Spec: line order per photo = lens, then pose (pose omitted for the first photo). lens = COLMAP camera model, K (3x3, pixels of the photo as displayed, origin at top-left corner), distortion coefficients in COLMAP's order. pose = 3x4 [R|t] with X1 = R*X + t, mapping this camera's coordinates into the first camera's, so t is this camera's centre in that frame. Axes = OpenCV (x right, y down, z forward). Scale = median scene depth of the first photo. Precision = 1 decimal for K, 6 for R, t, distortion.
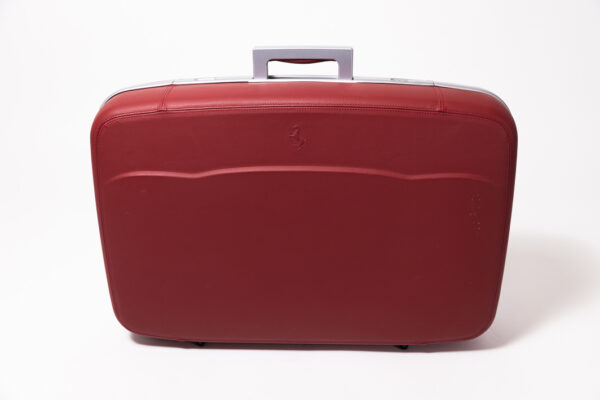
lens RADIAL K [[727.1, 0, 305.2], [0, 727.1, 220.4], [0, 0, 1]] dist [-0.025817, 0.000000]
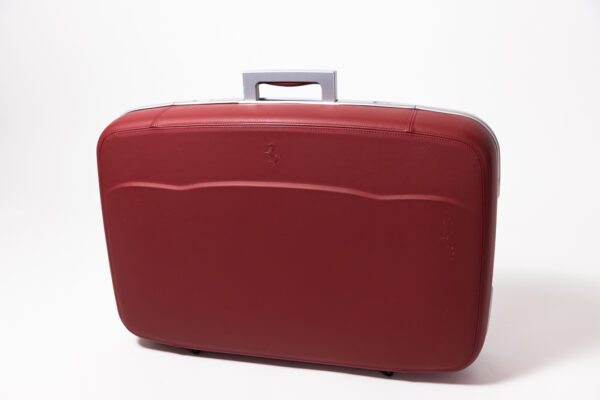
lens RADIAL K [[727.1, 0, 298.4], [0, 727.1, 203.8], [0, 0, 1]] dist [-0.025817, 0.000000]
pose [[0.972597, 0.042617, -0.228558, 0.259486], [-0.061082, 0.995361, -0.074331, 0.030338], [0.224330, 0.086255, 0.970689, -0.000460]]
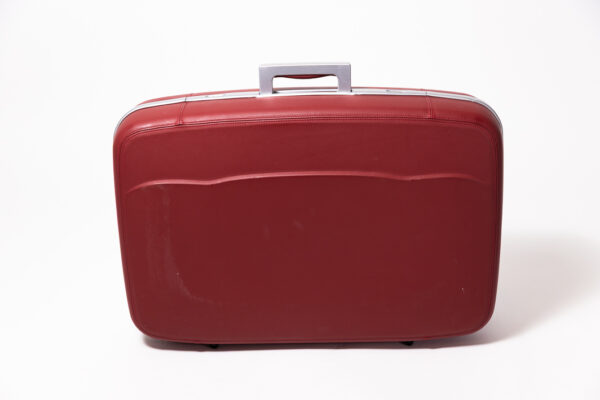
lens RADIAL K [[940.8, 0, 302.9], [0, 940.8, 200.2], [0, 0, 1]] dist [-0.217748, 0.000000]
pose [[0.999517, -0.029636, 0.009398, -0.026132], [0.030258, 0.996721, -0.075040, 0.073947], [-0.007143, 0.075288, 0.997136, -0.402281]]
